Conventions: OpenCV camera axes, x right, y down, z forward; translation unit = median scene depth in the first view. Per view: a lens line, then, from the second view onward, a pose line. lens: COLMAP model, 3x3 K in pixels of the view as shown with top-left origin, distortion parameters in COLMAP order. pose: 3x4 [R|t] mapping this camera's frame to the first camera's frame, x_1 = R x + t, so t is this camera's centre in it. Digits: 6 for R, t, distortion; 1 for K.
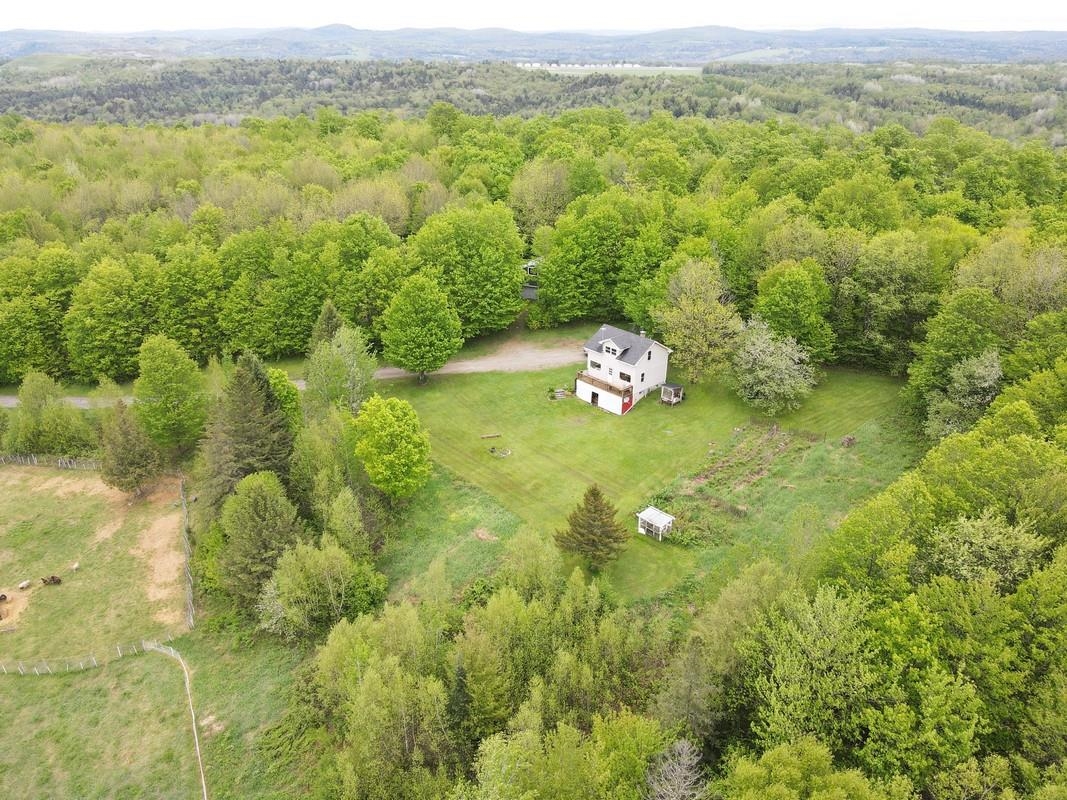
lens RADIAL K [[784.5, 0, 533.5], [0, 784.5, 400.0], [0, 0, 1]] dist [0.002744, 0.037086]
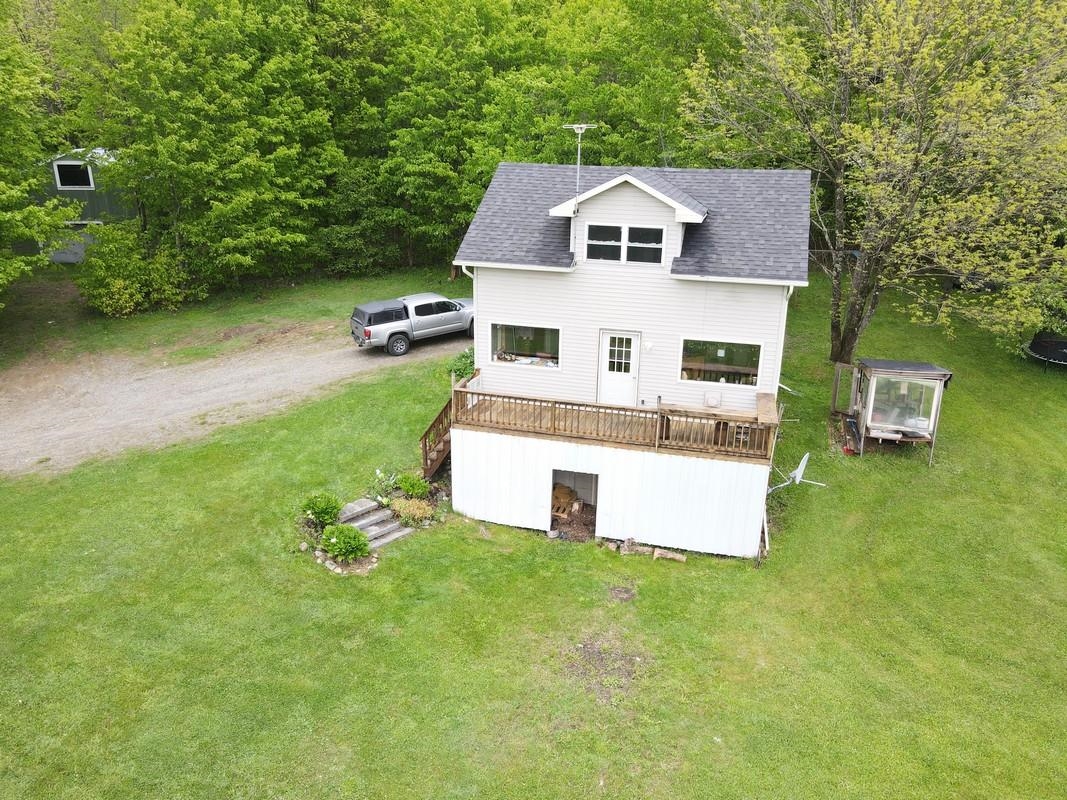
lens RADIAL K [[784.5, 0, 533.5], [0, 784.5, 400.0], [0, 0, 1]] dist [0.002744, 0.037086]
pose [[0.848739, -0.164785, 0.502482, -0.024461], [0.213489, 0.976106, -0.040498, -0.020808], [-0.483803, 0.141646, 0.863638, 0.820194]]
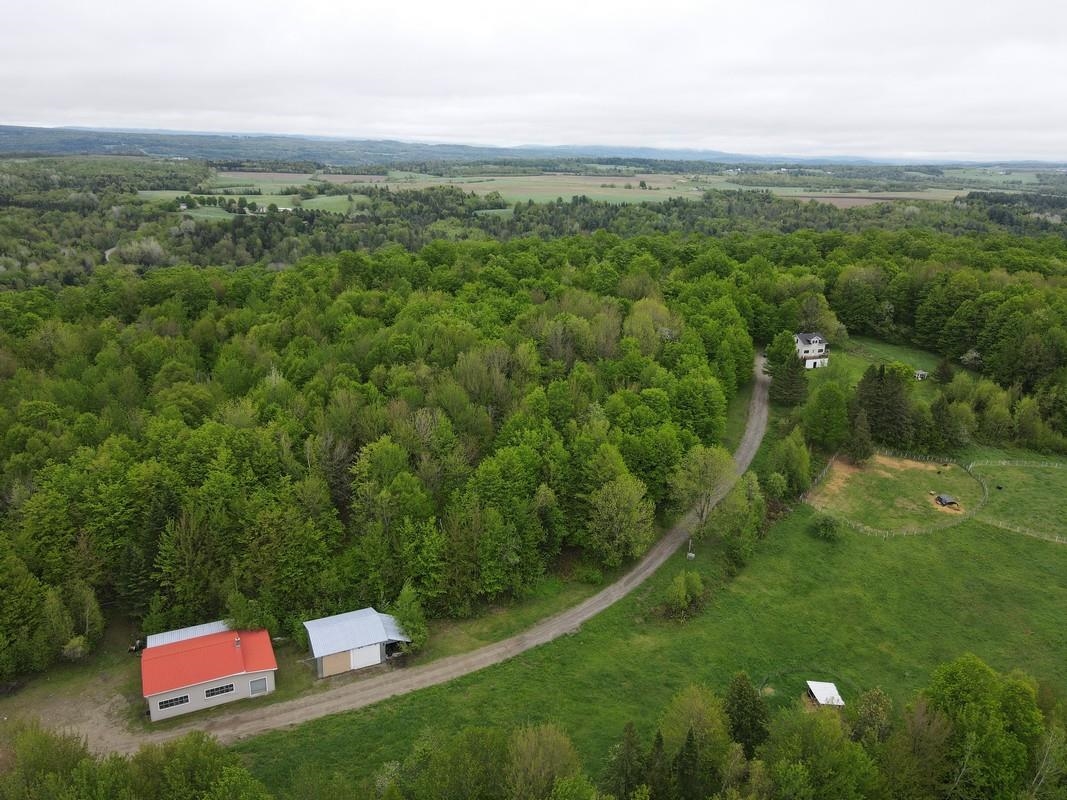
lens RADIAL K [[784.5, 0, 533.5], [0, 784.5, 400.0], [0, 0, 1]] dist [0.002744, 0.037086]
pose [[0.351702, -0.279998, 0.893256, -2.218163], [0.371901, 0.917476, 0.141162, -0.520196], [-0.859067, 0.282556, 0.426810, 0.749944]]
